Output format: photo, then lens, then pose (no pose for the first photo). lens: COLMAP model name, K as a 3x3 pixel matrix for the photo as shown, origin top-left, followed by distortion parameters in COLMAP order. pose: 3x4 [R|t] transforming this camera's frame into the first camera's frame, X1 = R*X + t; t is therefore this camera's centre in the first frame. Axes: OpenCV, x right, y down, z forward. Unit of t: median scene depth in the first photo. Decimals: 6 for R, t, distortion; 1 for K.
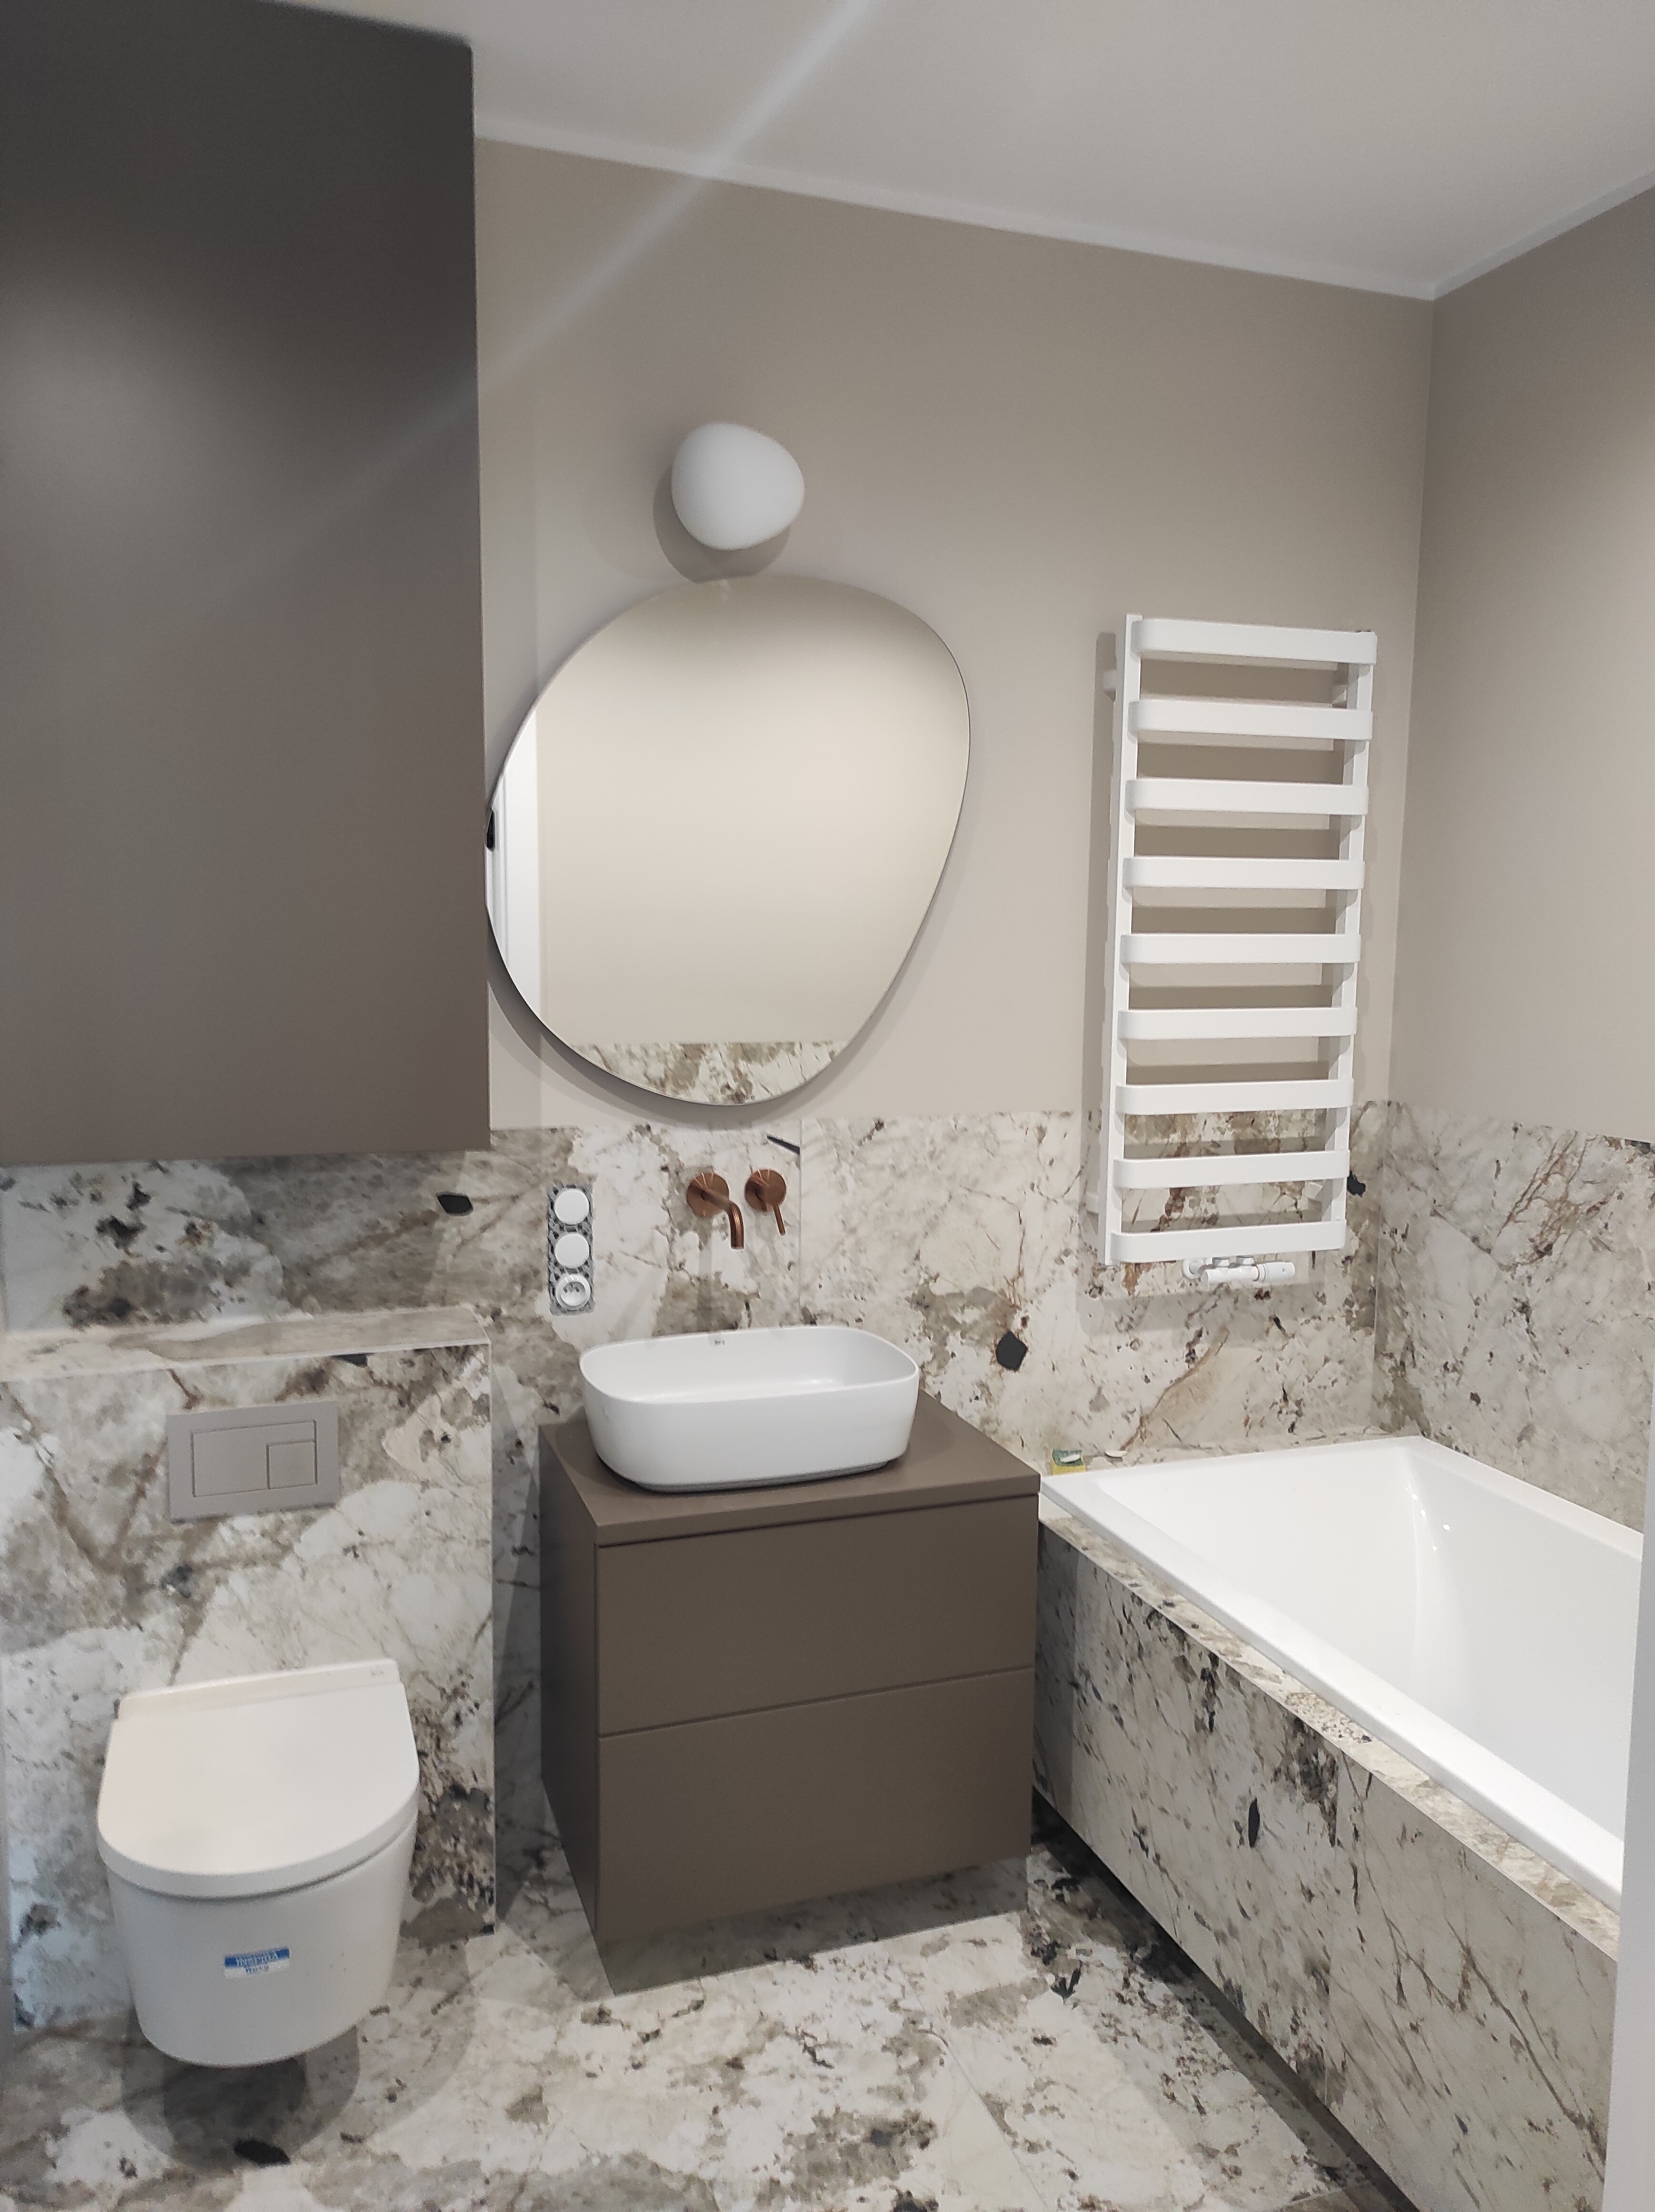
lens RADIAL K [[1611.5, 0, 820.2], [0, 1611.5, 1096.0], [0, 0, 1]] dist [0.038033, -0.024187]
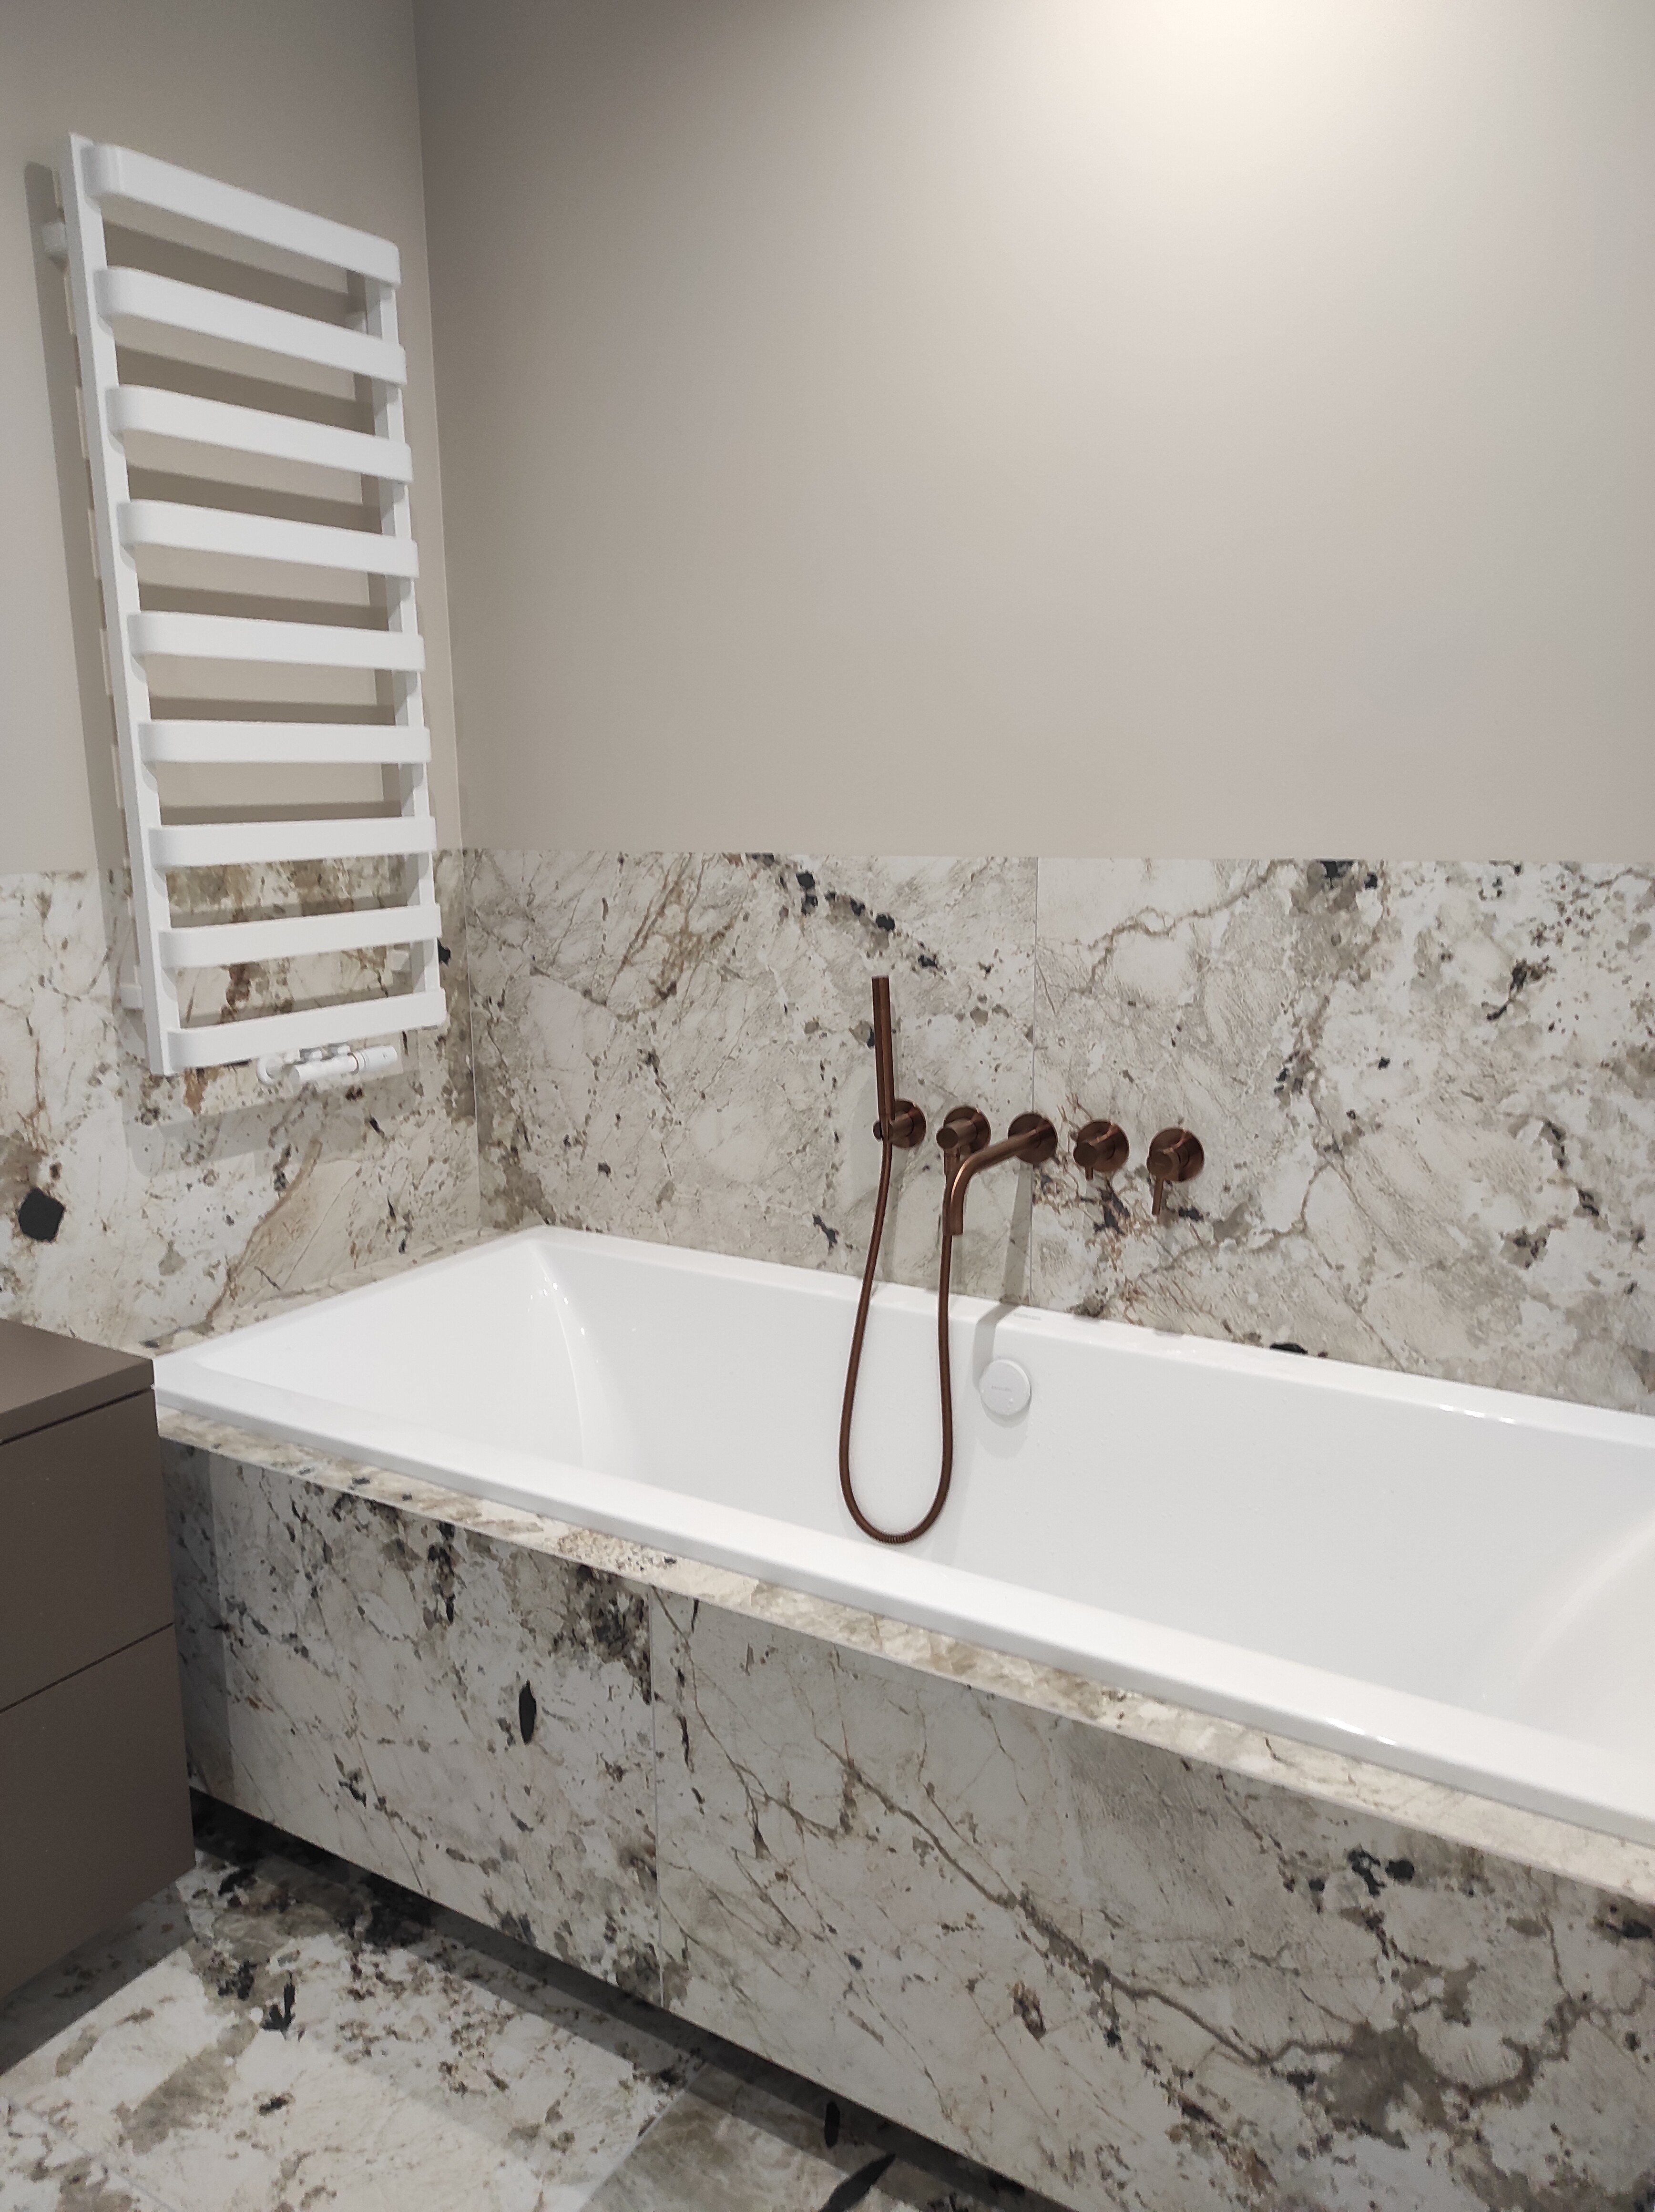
lens RADIAL K [[1611.5, 0, 820.2], [0, 1611.5, 1096.0], [0, 0, 1]] dist [0.038033, -0.024187]
pose [[0.781905, -0.141949, 0.607021, -0.044288], [0.091889, 0.989338, 0.112990, 0.061790], [-0.616588, -0.032569, 0.786612, 0.245592]]
